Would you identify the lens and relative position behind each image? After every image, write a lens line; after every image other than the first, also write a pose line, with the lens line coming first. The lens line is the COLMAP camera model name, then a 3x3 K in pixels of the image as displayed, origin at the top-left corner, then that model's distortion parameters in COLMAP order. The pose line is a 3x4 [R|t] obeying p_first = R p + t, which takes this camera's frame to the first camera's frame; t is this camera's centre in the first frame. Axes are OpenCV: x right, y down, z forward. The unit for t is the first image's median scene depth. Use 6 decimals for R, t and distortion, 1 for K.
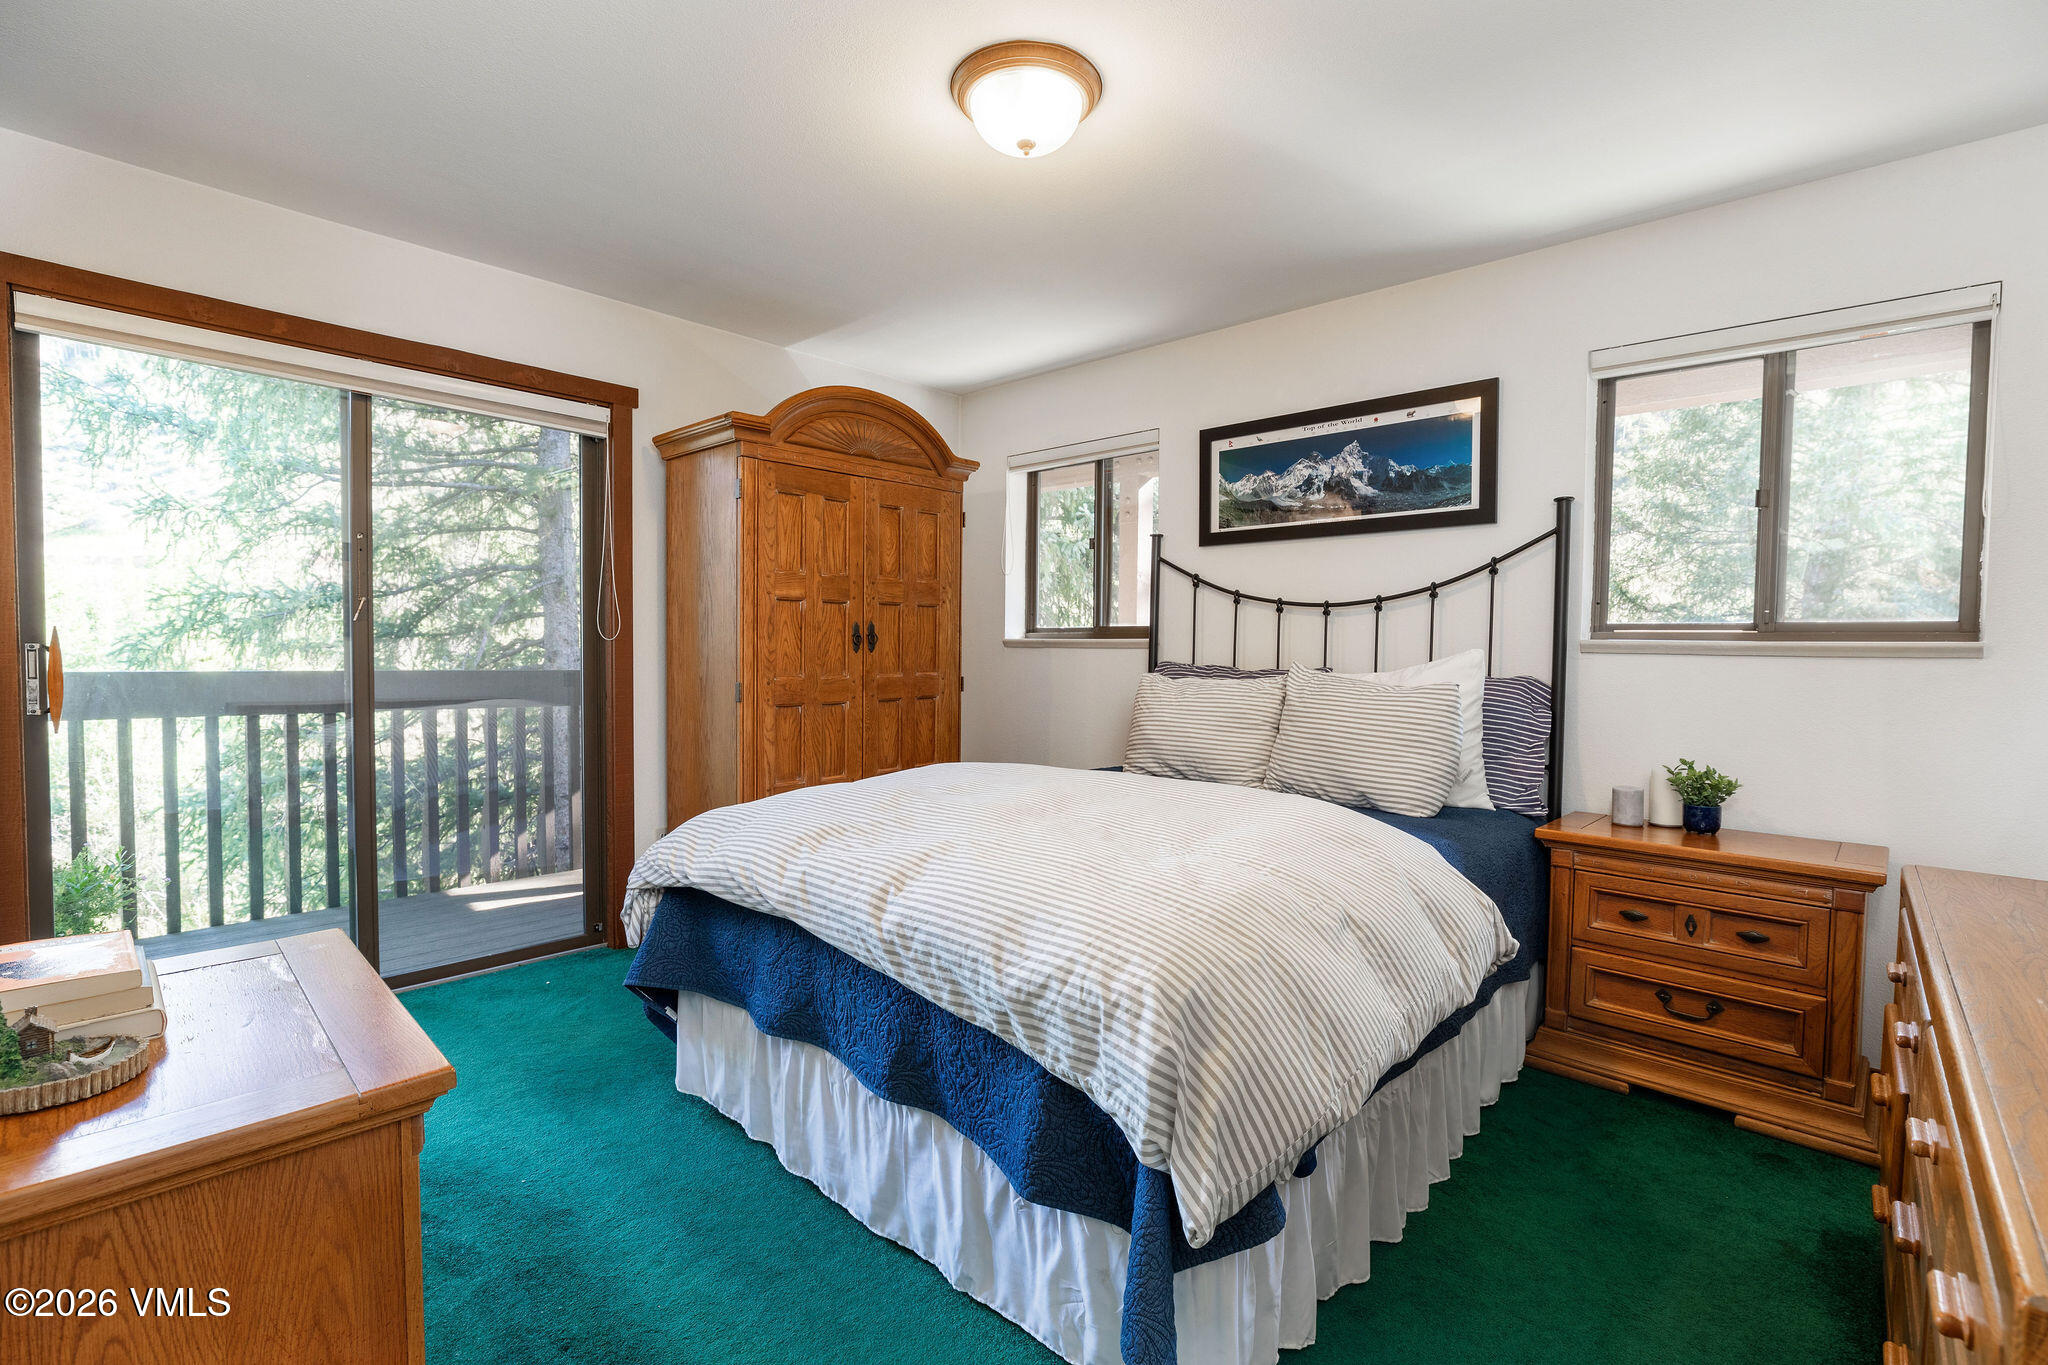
lens RADIAL K [[918.2, 0, 1024.0], [0, 918.2, 682.5], [0, 0, 1]] dist [-0.017109, 0.000724]
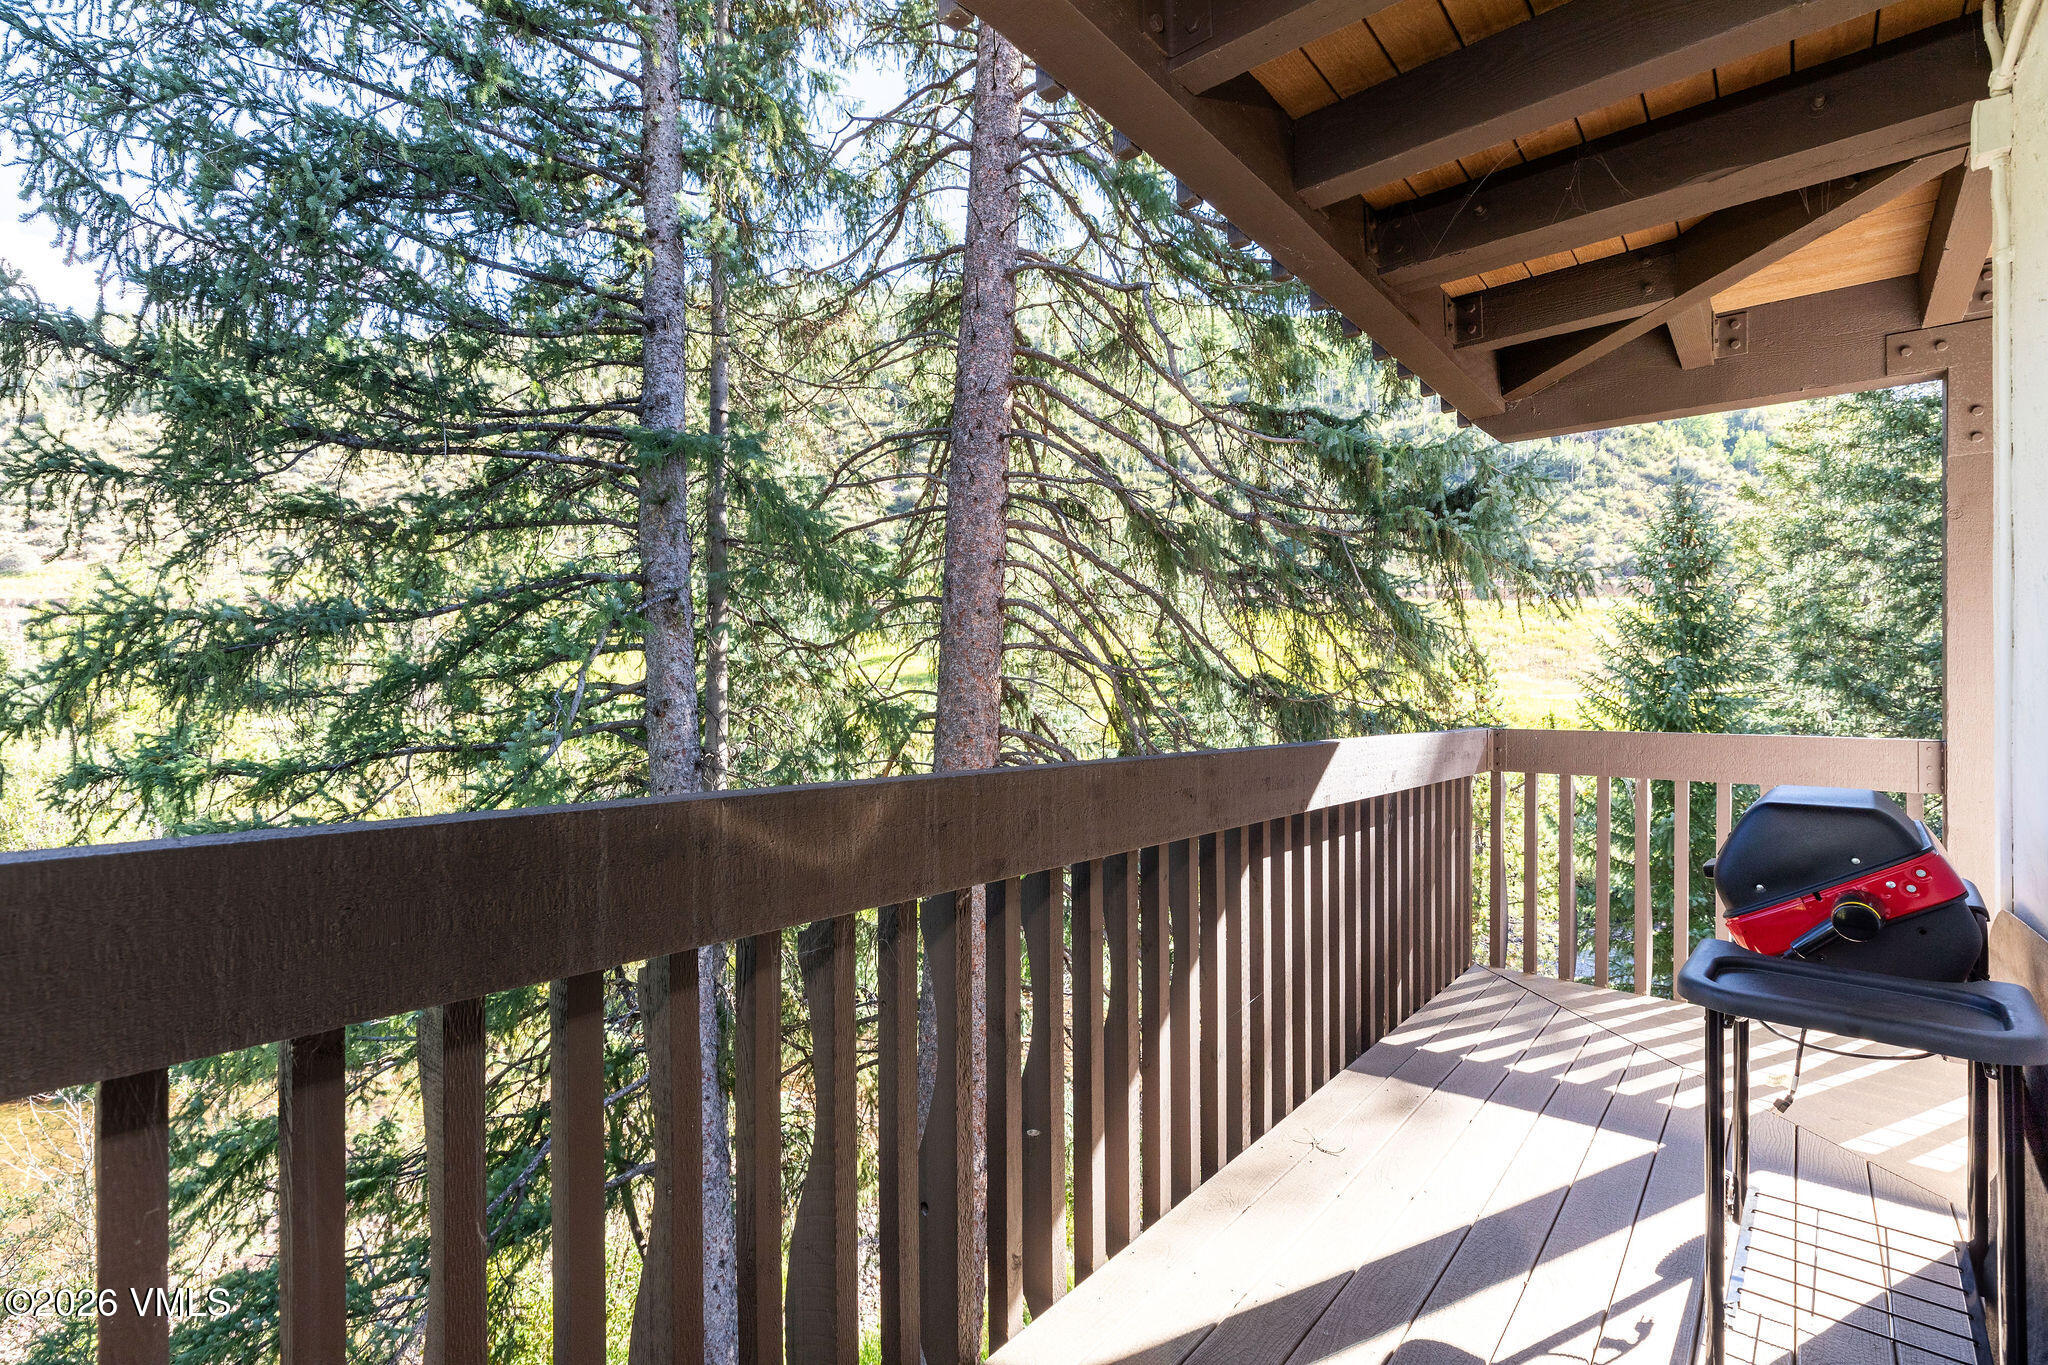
lens RADIAL K [[918.2, 0, 1024.0], [0, 918.2, 682.5], [0, 0, 1]] dist [-0.017109, 0.000724]
pose [[0.998936, -0.012925, 0.044264, -0.330340], [0.014937, 0.998856, -0.045428, -0.014845], [-0.043626, 0.046040, 0.997986, 0.369336]]
